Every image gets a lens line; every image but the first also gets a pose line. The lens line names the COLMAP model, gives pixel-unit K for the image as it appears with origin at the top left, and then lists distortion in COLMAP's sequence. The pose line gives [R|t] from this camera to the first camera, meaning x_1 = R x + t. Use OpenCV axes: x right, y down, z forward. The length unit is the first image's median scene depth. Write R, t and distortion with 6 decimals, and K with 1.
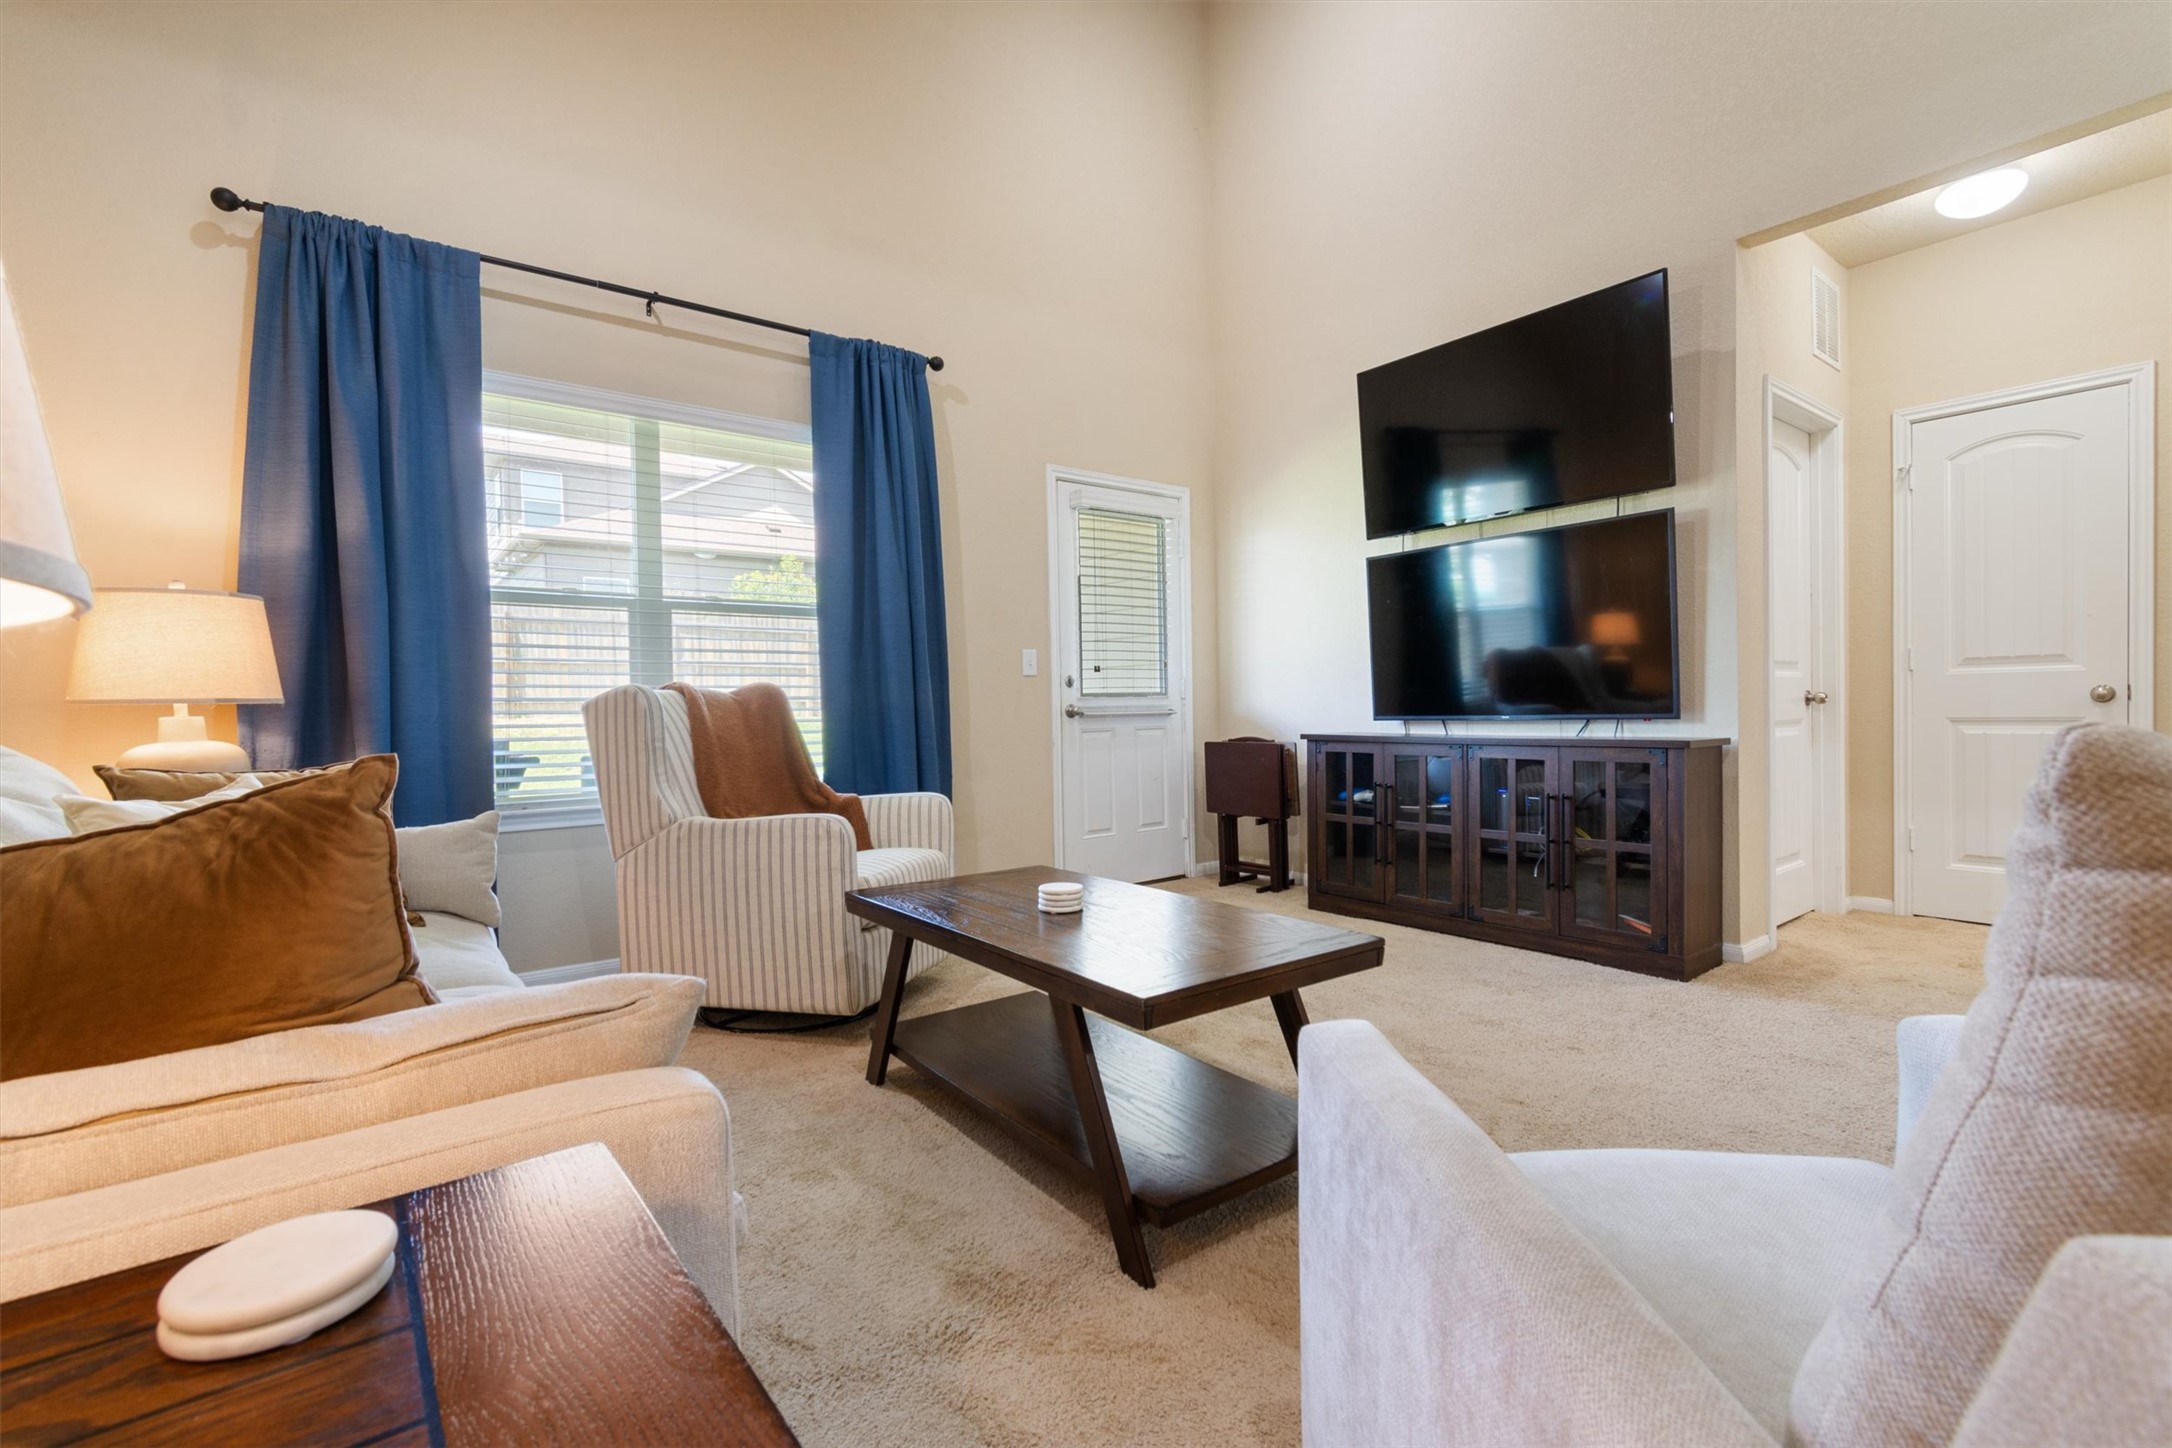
lens RADIAL K [[968.3, 0, 1094.9], [0, 968.3, 739.6], [0, 0, 1]] dist [0.001551, 0.000654]
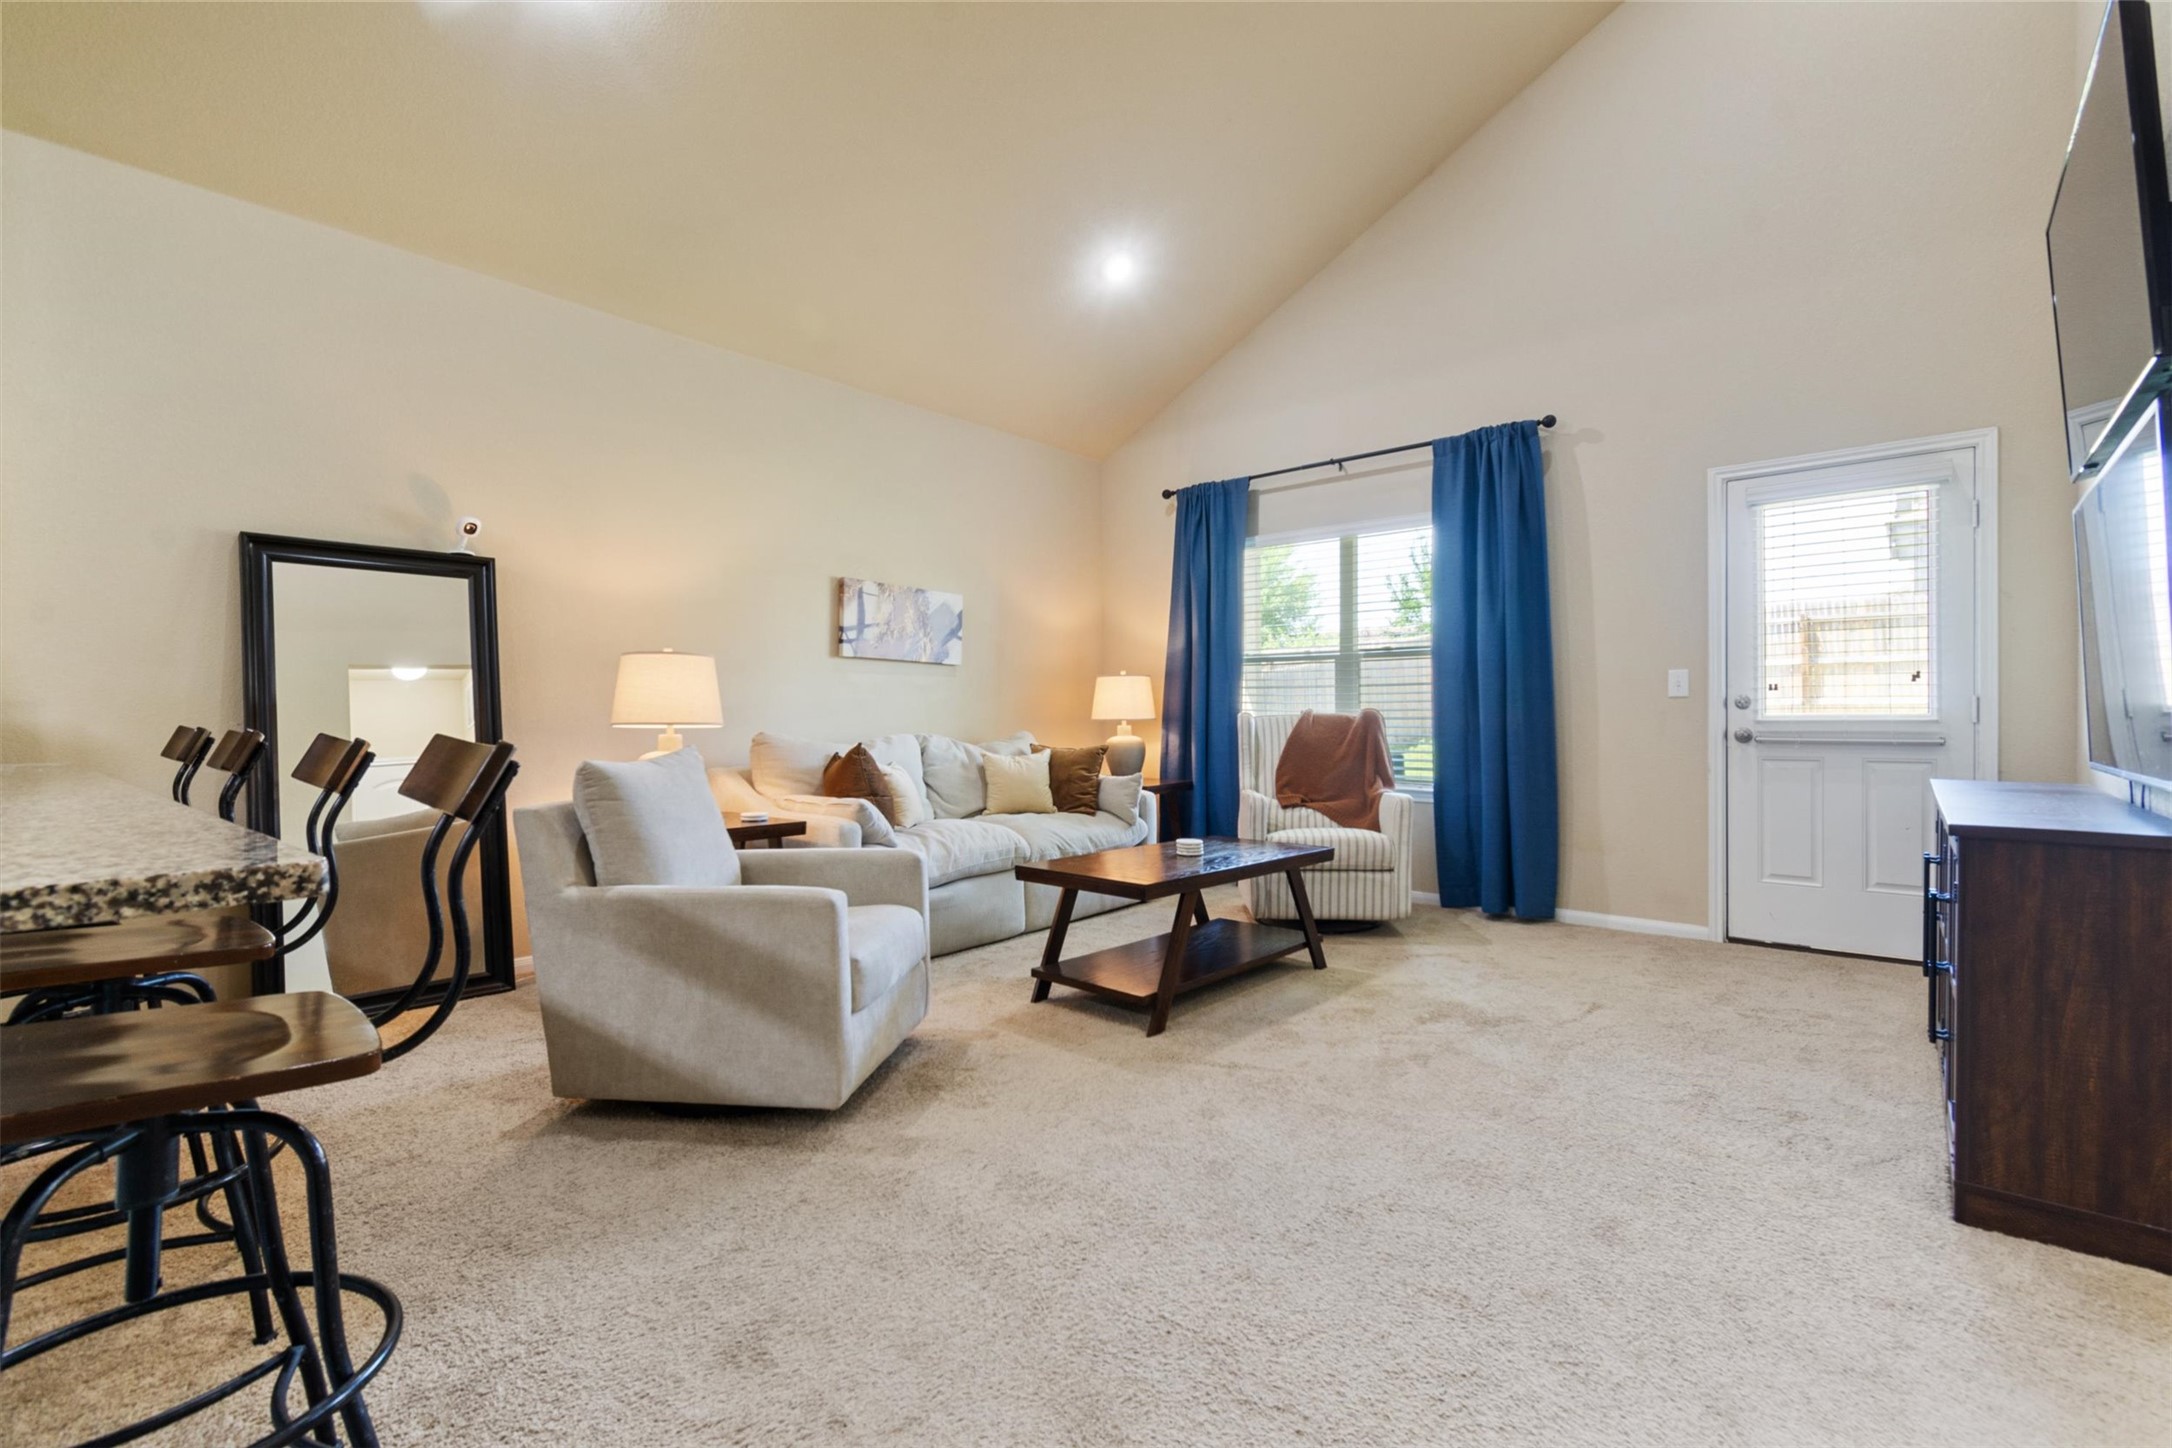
lens RADIAL K [[968.3, 0, 1098.5], [0, 968.3, 720.3], [0, 0, 1]] dist [0.001551, 0.000654]
pose [[0.204721, 0.012358, -0.978742, 0.905449], [-0.039058, 0.999227, 0.004447, -0.029872], [0.978041, 0.037317, 0.205046, 0.299498]]
